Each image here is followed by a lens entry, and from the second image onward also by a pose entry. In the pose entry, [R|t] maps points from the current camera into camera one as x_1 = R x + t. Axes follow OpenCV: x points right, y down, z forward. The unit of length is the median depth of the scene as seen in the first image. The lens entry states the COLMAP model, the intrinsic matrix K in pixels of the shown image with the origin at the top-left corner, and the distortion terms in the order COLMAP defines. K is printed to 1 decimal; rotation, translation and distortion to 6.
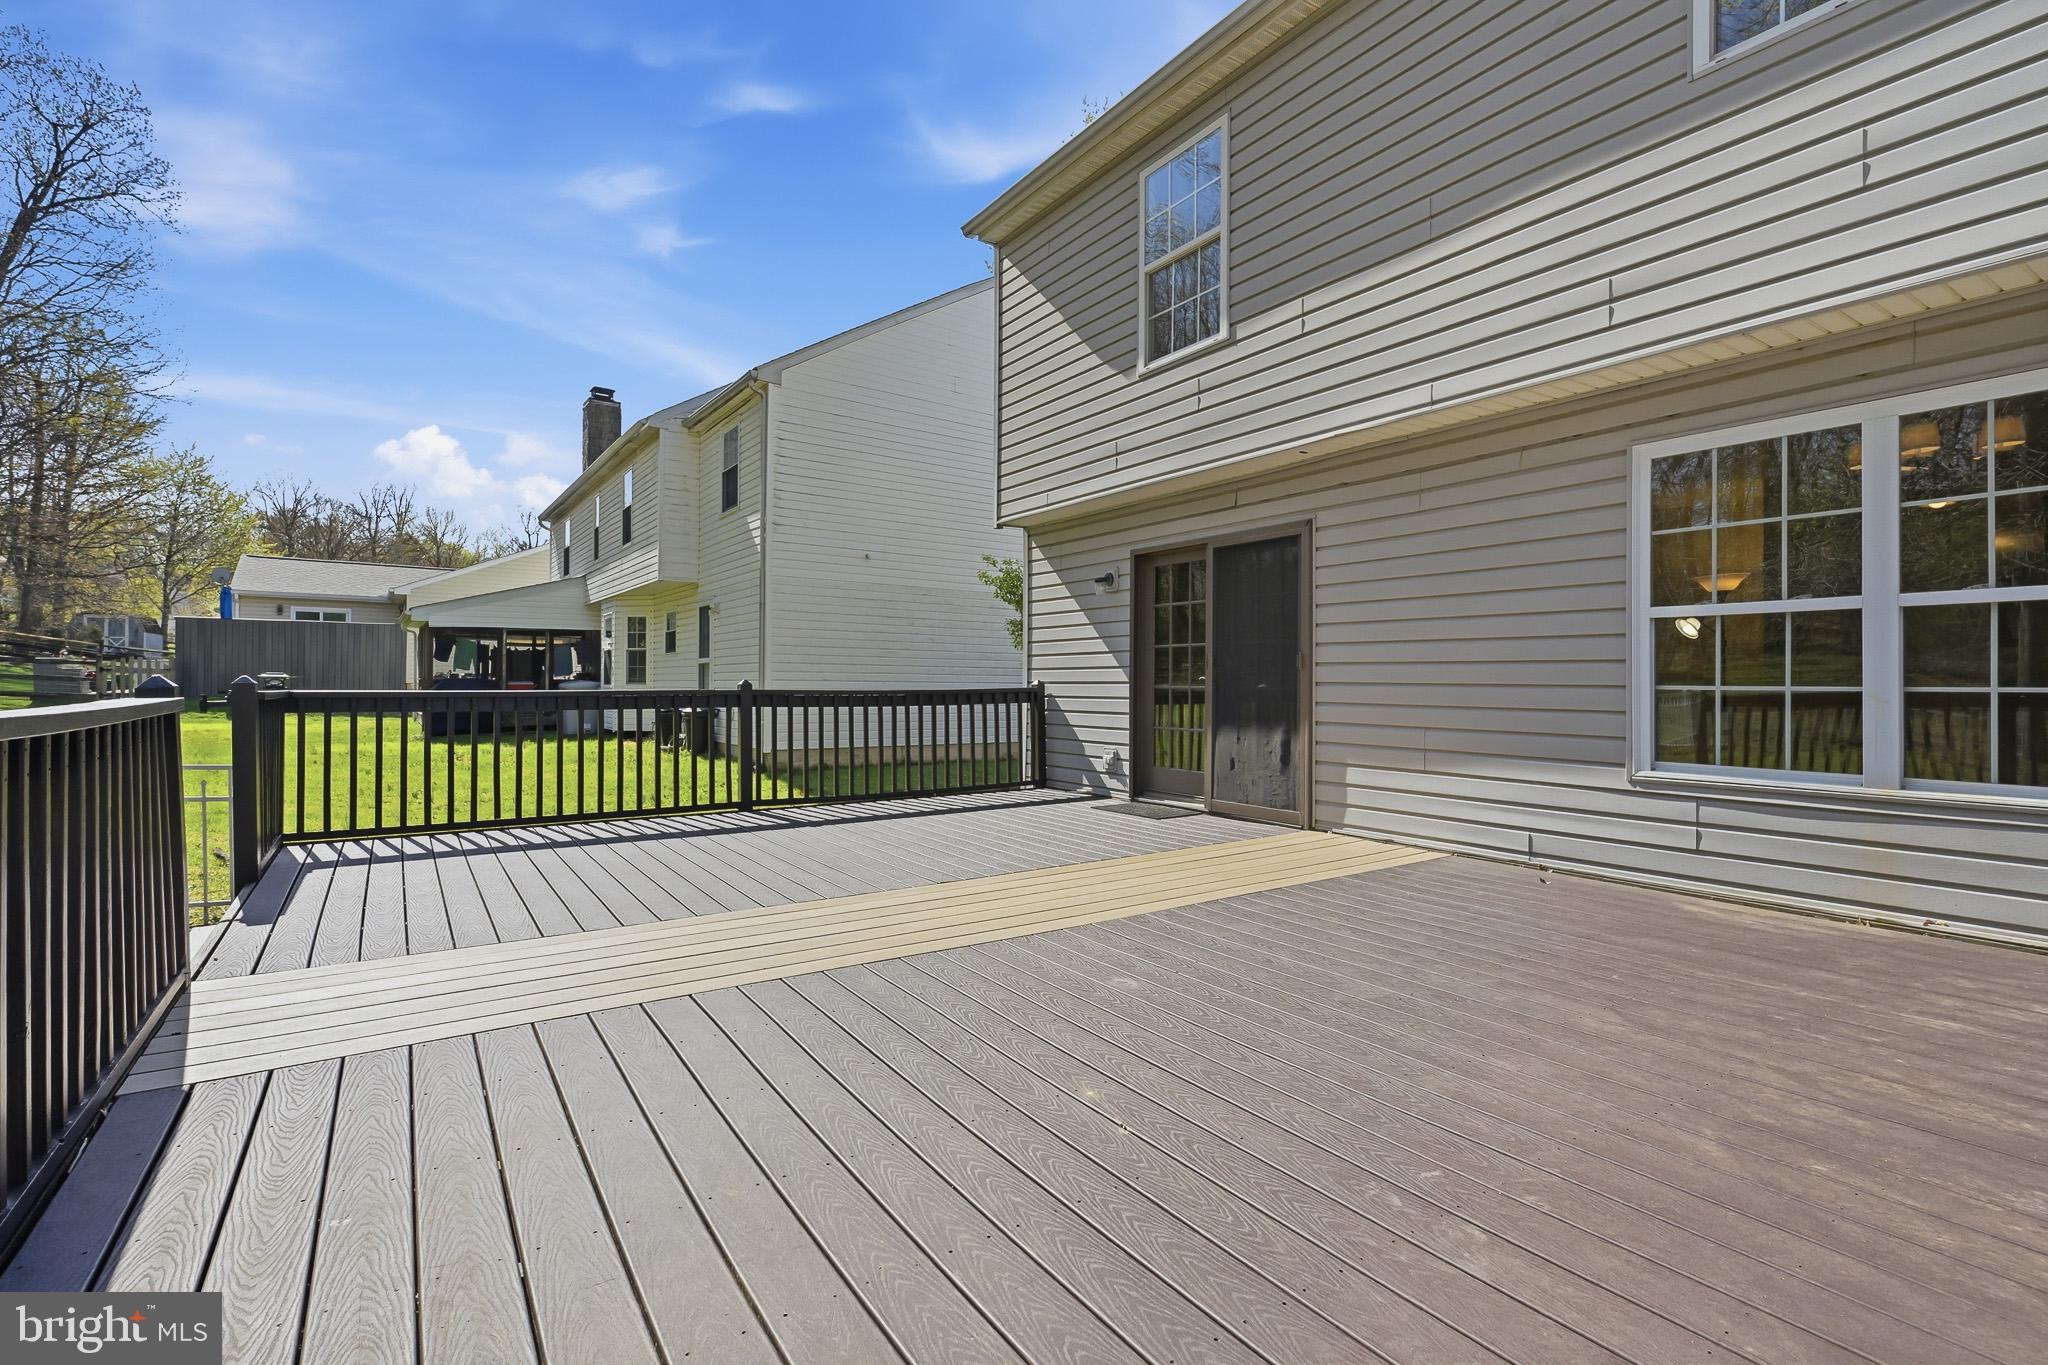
lens RADIAL K [[923.2, 0, 1033.1], [0, 923.2, 676.3], [0, 0, 1]] dist [-0.000638, -0.000532]
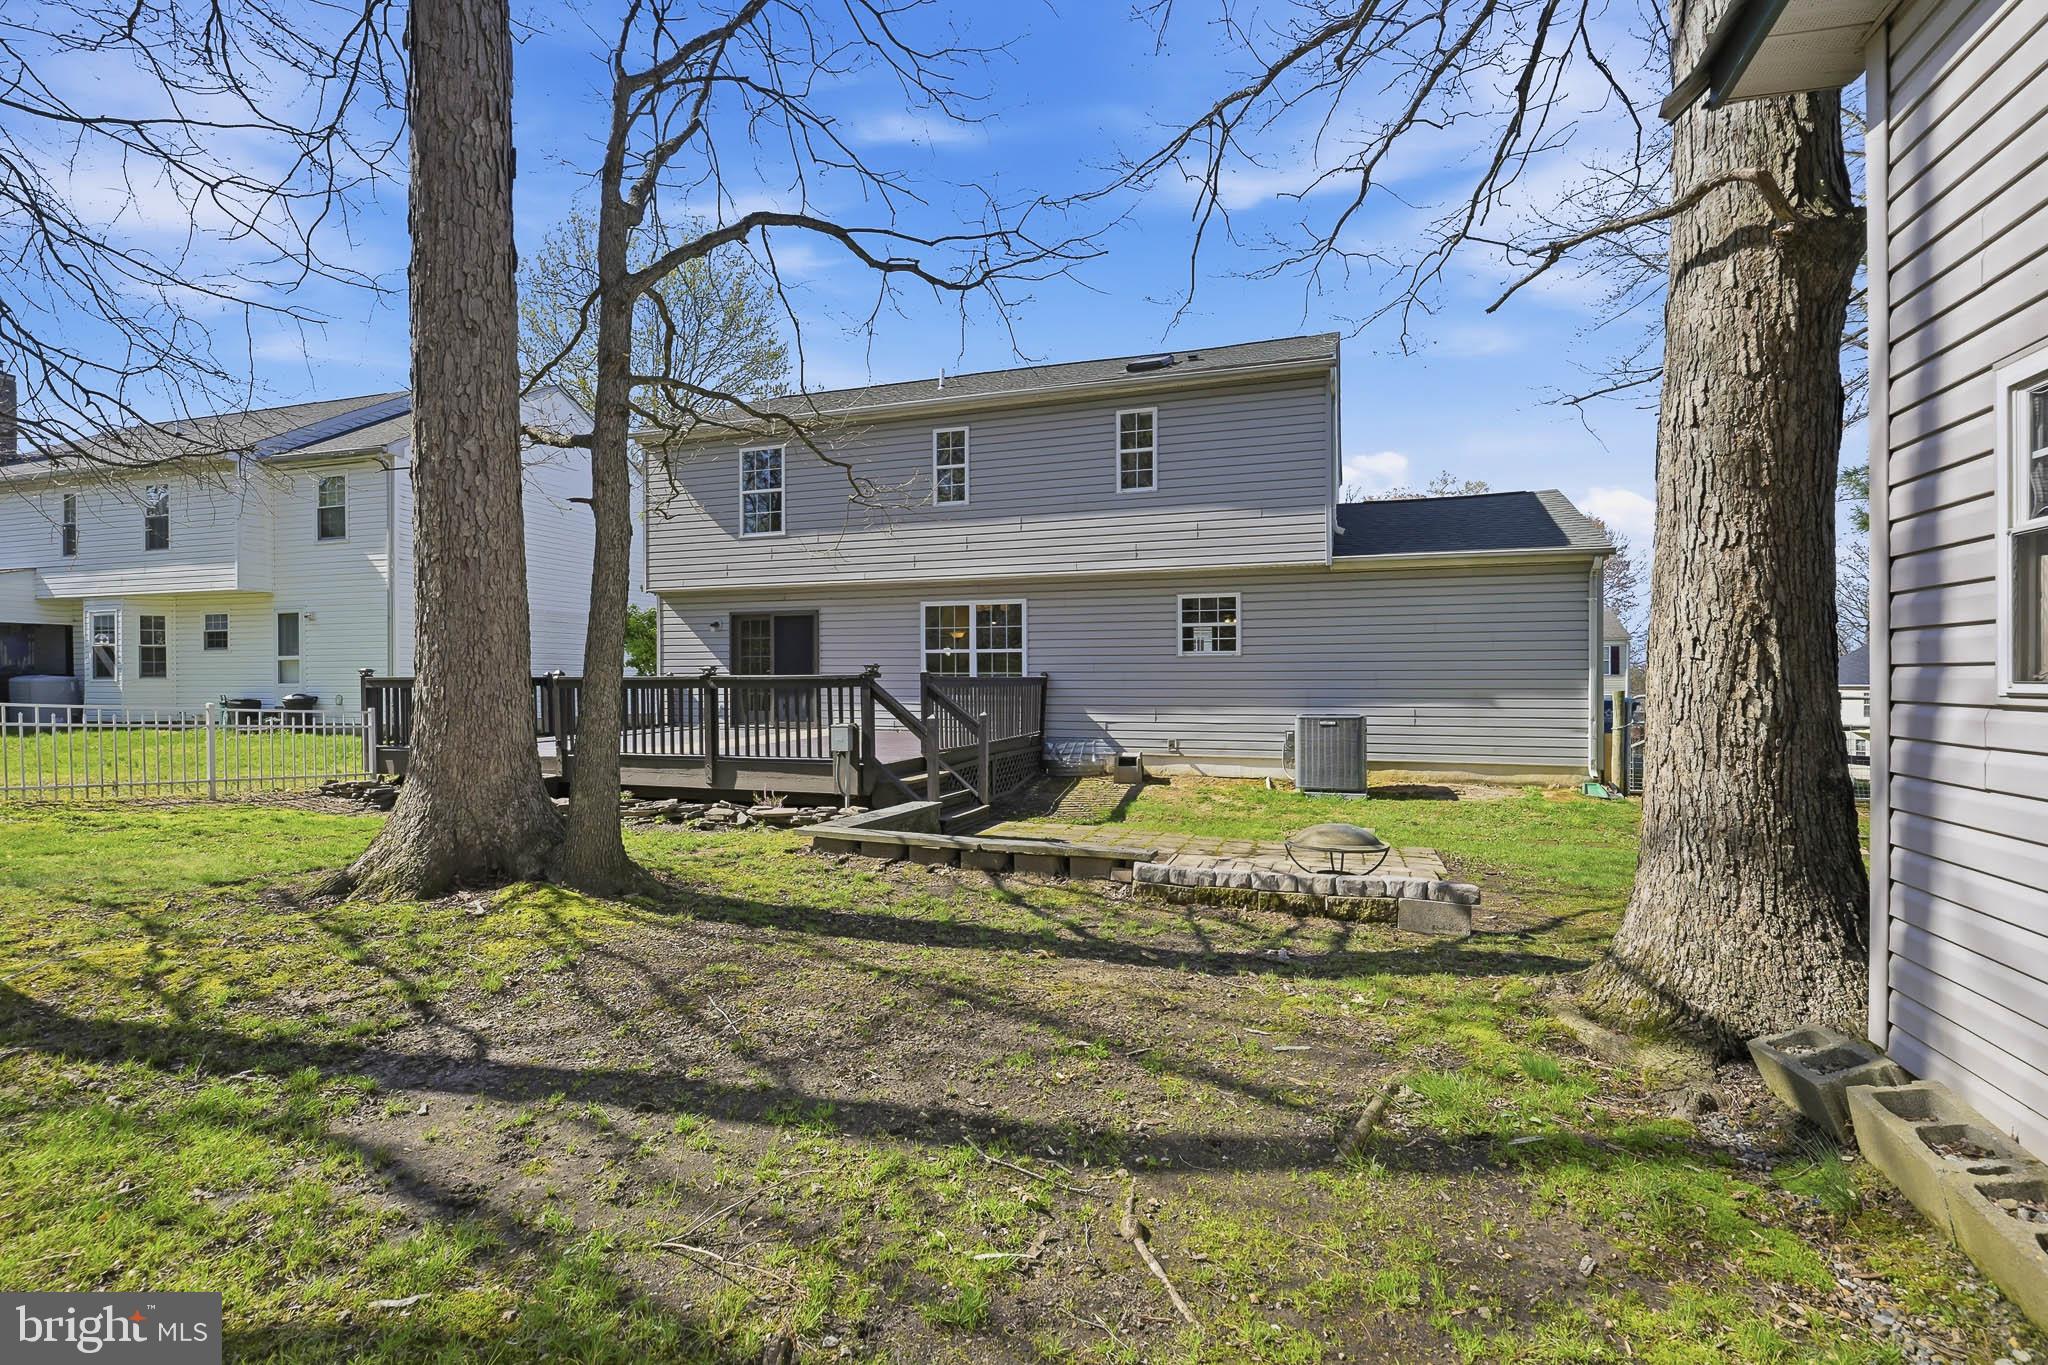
lens RADIAL K [[923.2, 0, 1033.1], [0, 923.2, 676.3], [0, 0, 1]] dist [-0.000638, -0.000532]
pose [[0.791085, -0.001546, 0.611705, -0.696947], [0.000140, 0.999997, 0.002347, 0.010489], [-0.611707, -0.001771, 0.791083, -1.228731]]
